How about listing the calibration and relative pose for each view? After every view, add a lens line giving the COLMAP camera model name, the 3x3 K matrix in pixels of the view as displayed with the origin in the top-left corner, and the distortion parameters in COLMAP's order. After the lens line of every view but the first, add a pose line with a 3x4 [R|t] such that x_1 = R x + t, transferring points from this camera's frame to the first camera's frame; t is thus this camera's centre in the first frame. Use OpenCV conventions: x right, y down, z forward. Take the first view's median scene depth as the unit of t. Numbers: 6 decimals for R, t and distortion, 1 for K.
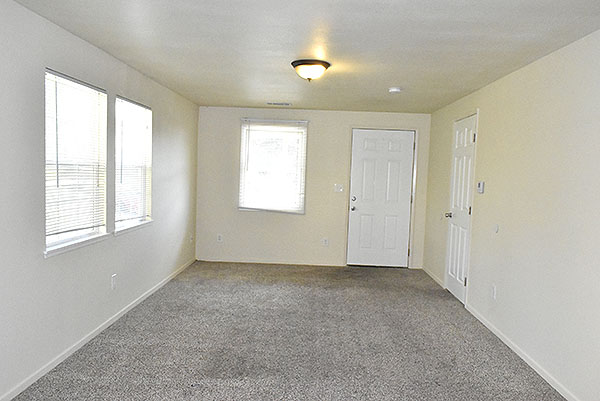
lens RADIAL K [[465.7, 0, 301.7], [0, 465.7, 199.0], [0, 0, 1]] dist [0.029511, 0.002280]
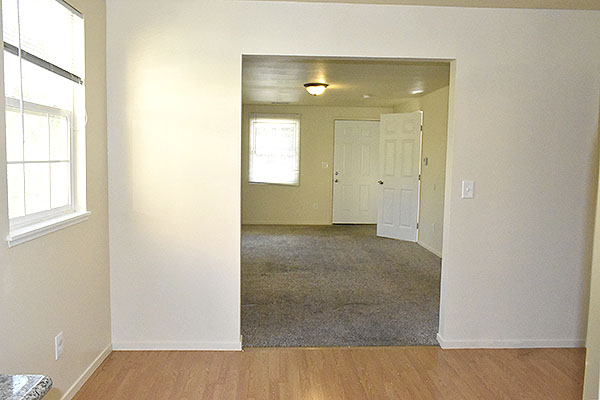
lens RADIAL K [[465.7, 0, 299.0], [0, 465.7, 199.8], [0, 0, 1]] dist [0.029511, 0.002280]
pose [[0.997647, -0.025555, 0.063626, -0.081253], [0.022858, 0.998824, 0.042751, 0.015520], [-0.064644, -0.041196, 0.997058, -0.317473]]
